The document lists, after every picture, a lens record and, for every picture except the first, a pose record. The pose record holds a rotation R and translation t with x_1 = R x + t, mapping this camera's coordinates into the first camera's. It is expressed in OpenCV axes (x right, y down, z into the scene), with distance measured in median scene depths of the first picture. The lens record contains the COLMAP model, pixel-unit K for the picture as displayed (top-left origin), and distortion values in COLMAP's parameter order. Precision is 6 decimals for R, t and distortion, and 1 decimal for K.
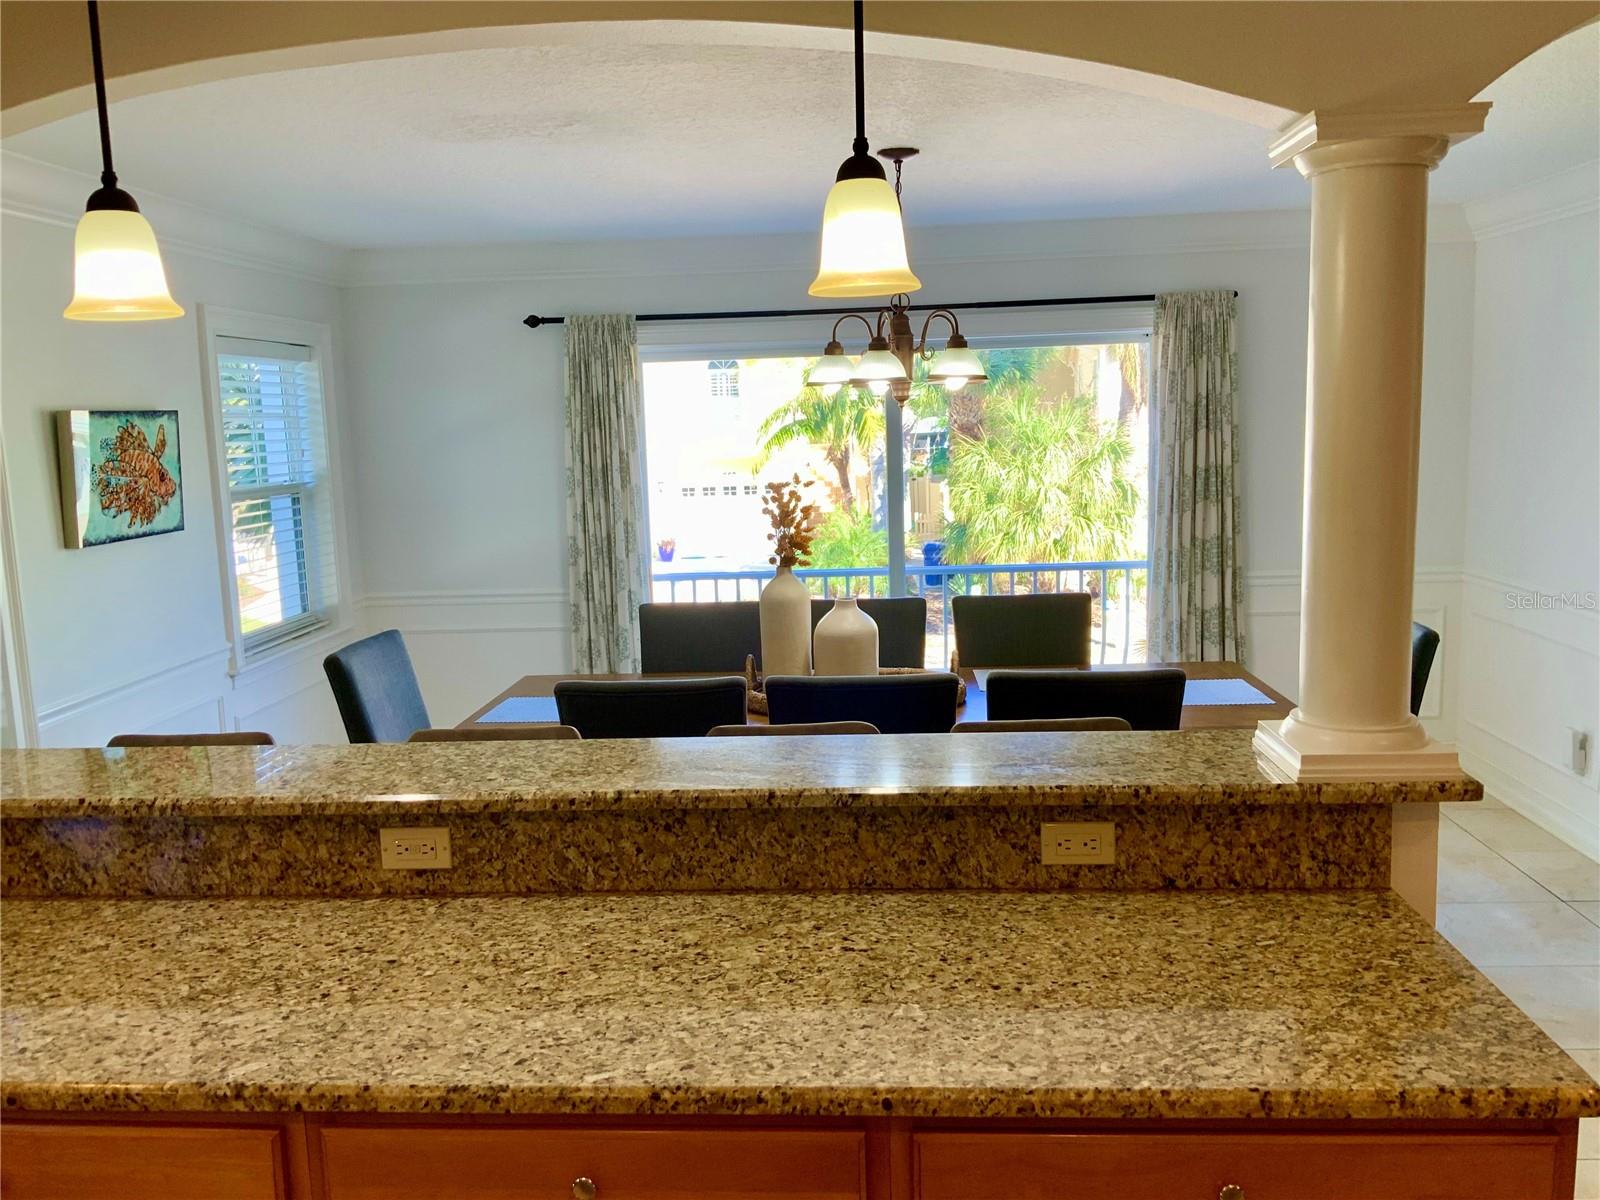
lens RADIAL K [[1316.4, 0, 800.0], [0, 1316.4, 600.0], [0, 0, 1]] dist [0.114478, -0.223278]
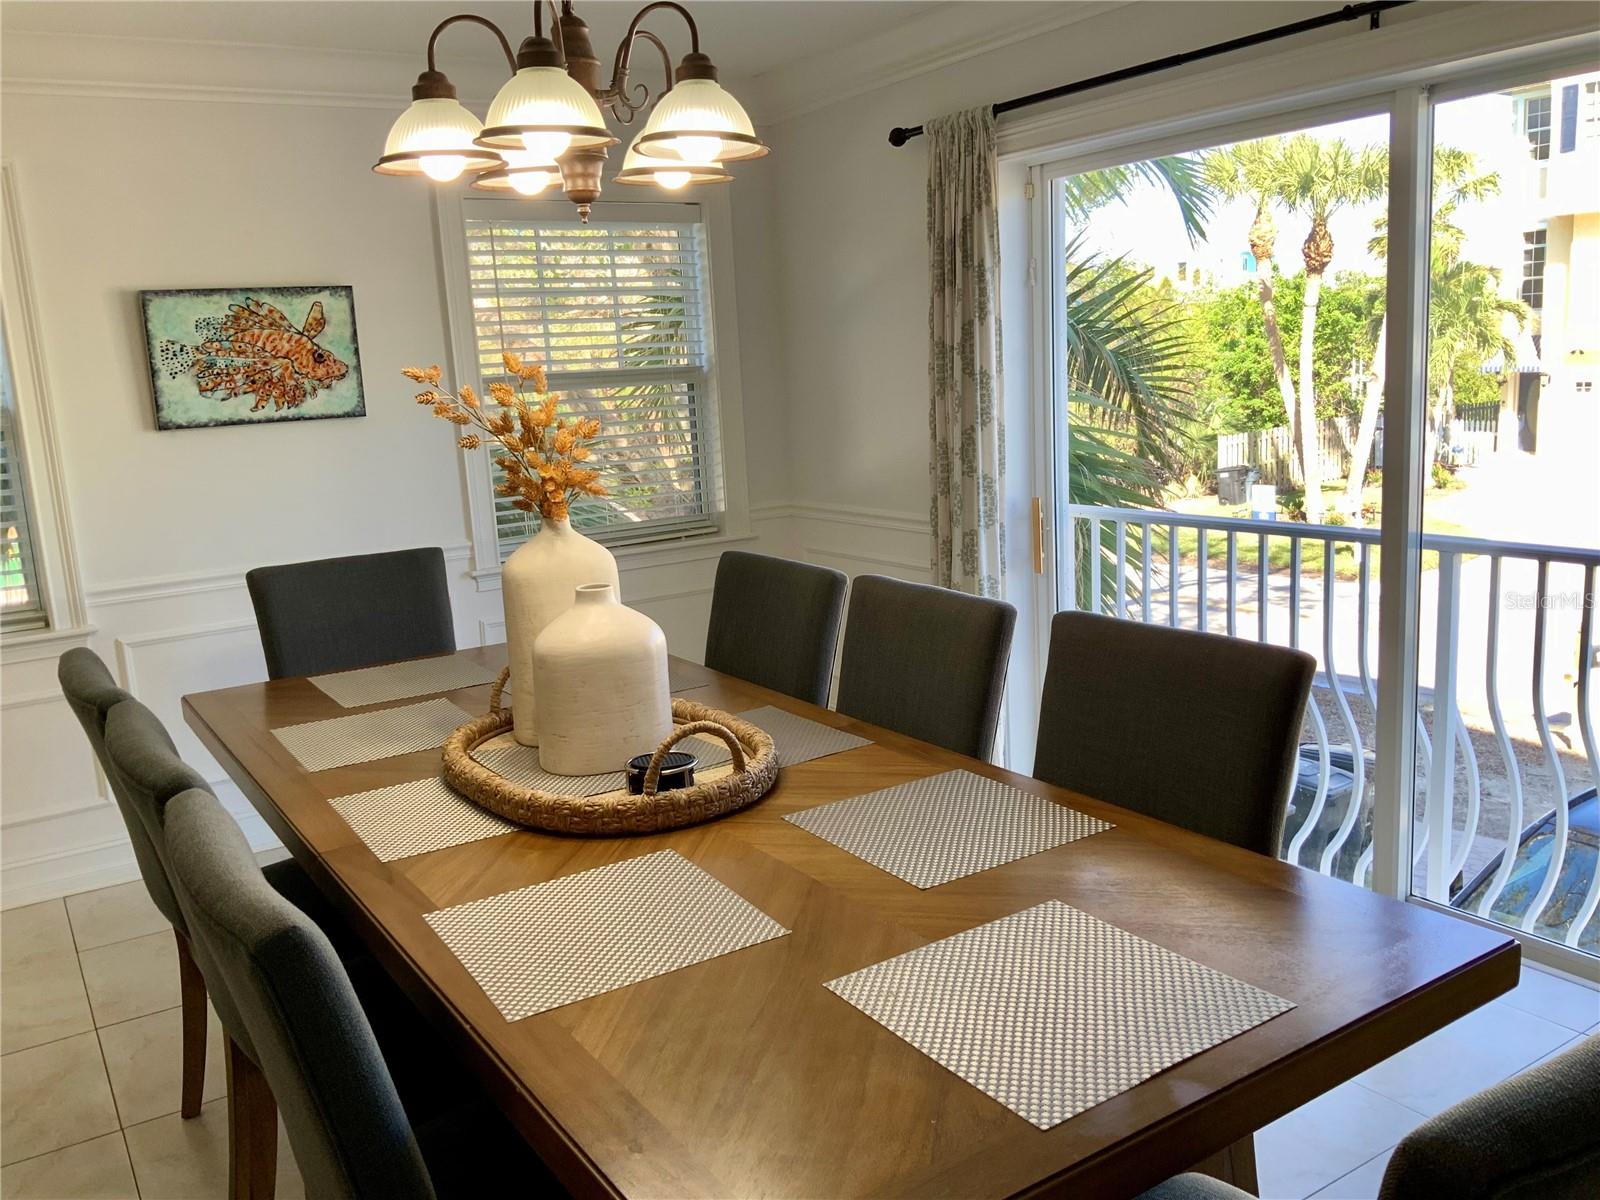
lens RADIAL K [[1316.4, 0, 800.0], [0, 1316.4, 600.0], [0, 0, 1]] dist [0.114478, -0.223278]
pose [[0.593126, 0.148503, -0.791295, 0.500470], [-0.075134, 0.988762, 0.129244, -0.071313], [0.801596, -0.017205, 0.597619, 0.714721]]
